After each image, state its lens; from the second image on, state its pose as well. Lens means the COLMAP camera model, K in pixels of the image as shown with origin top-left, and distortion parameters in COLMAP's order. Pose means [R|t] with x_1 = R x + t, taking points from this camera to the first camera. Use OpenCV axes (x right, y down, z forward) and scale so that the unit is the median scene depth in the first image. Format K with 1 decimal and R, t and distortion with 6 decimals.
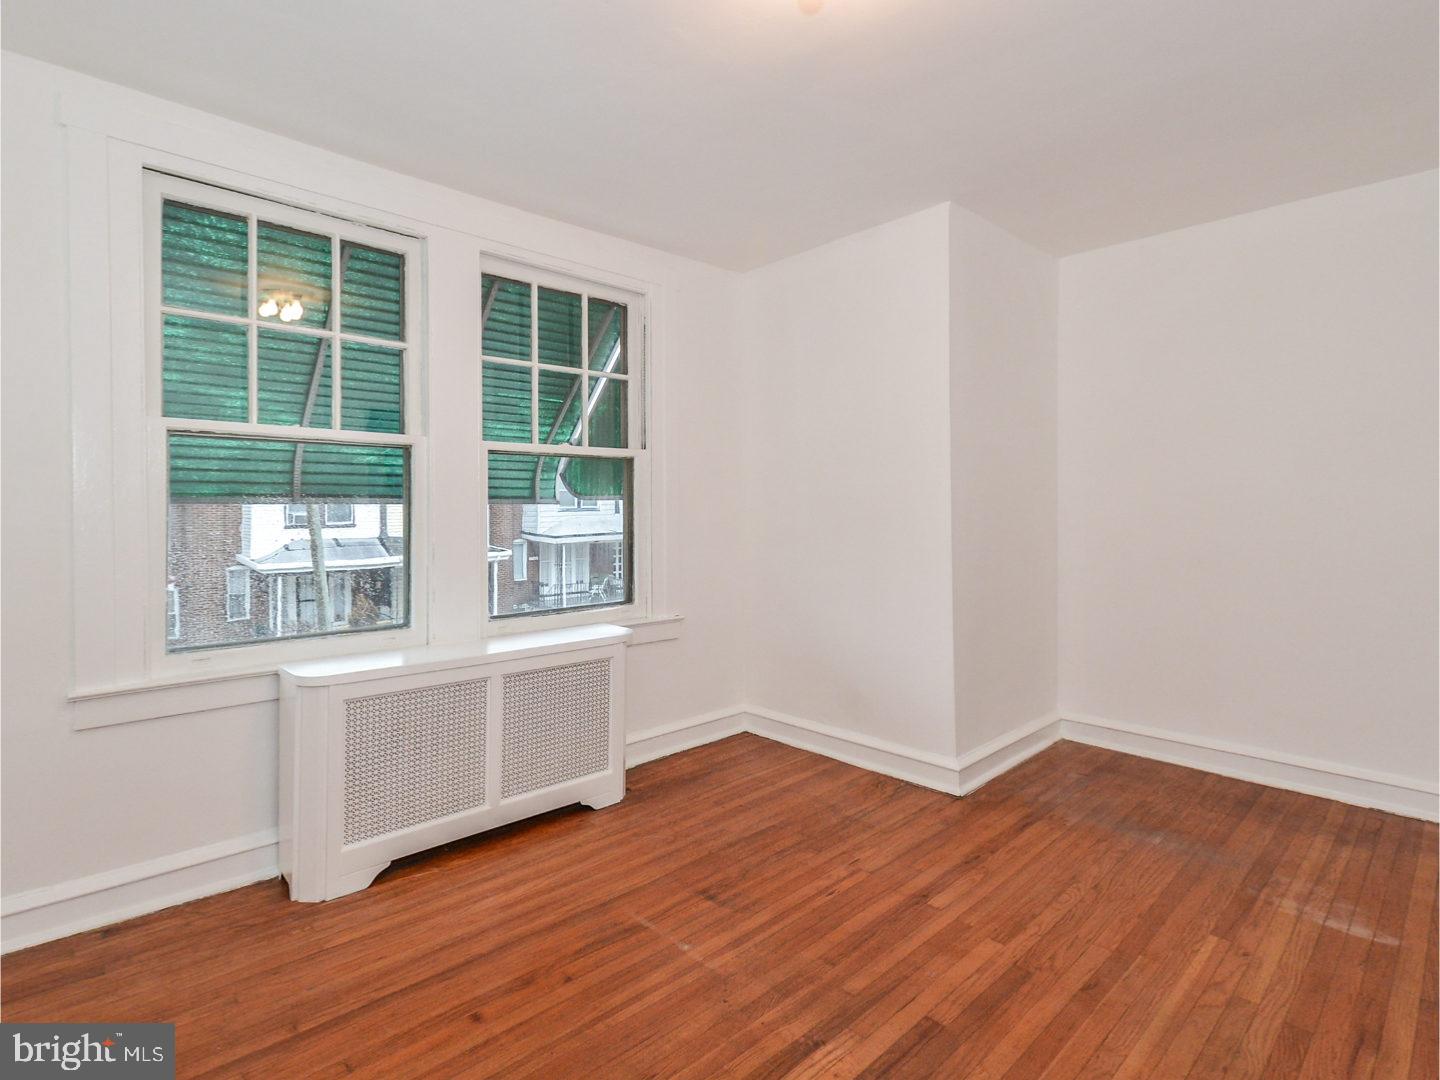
lens RADIAL K [[740.1, 0, 720.3], [0, 740.1, 503.8], [0, 0, 1]] dist [0.008484, -0.002222]
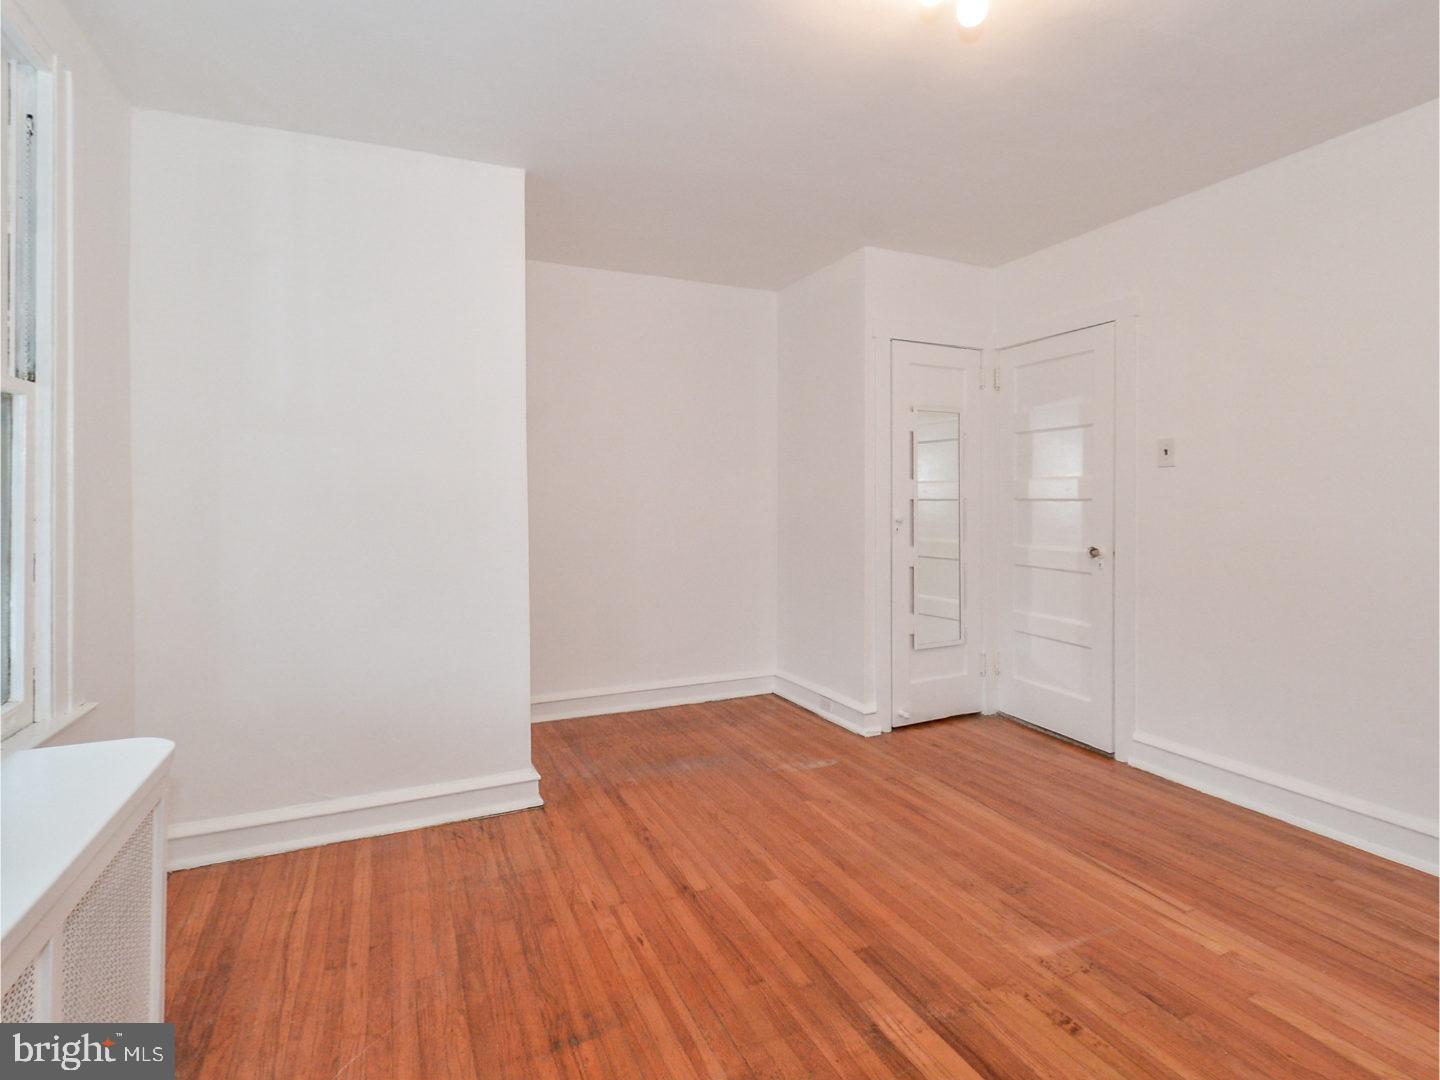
lens RADIAL K [[728.0, 0, 724.9], [0, 728.0, 535.0], [0, 0, 1]] dist [0.013775, -0.000908]
pose [[0.332680, -0.045607, 0.941936, -0.550630], [0.001370, 0.998852, 0.047879, 0.010203], [-0.943039, -0.014638, 0.332361, 0.576992]]
